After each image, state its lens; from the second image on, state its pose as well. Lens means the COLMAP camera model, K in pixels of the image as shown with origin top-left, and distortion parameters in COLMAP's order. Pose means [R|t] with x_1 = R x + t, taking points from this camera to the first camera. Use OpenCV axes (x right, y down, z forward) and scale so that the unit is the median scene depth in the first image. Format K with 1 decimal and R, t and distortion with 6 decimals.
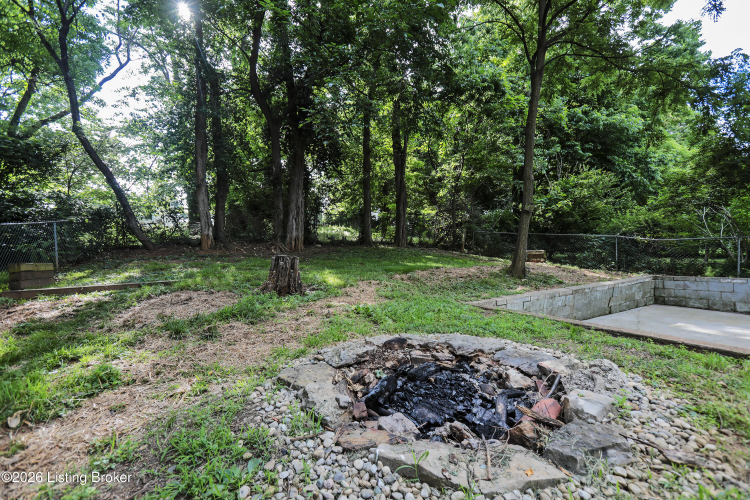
lens RADIAL K [[331.0, 0, 375.1], [0, 331.0, 249.3], [0, 0, 1]] dist [-0.003363, 0.000820]
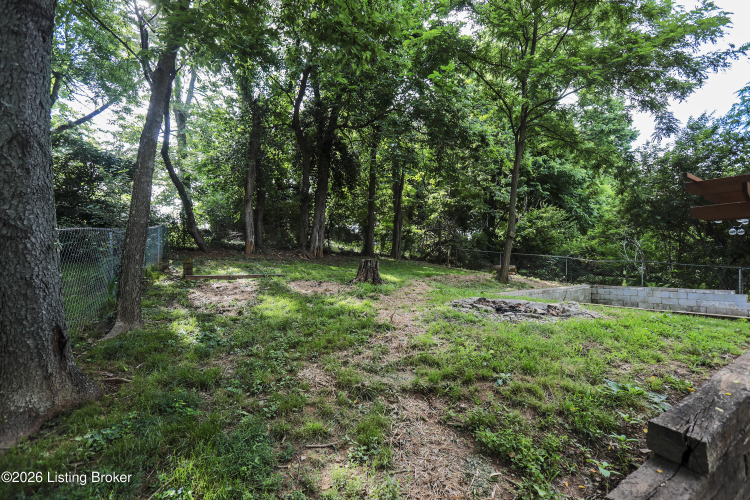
lens RADIAL K [[331.0, 0, 375.4], [0, 331.0, 250.7], [0, 0, 1]] dist [-0.003363, 0.000820]
pose [[0.991708, 0.045371, 0.120235, -0.180434], [-0.040950, 0.998400, -0.038987, 0.015345], [-0.121812, 0.033740, 0.991980, -0.215103]]
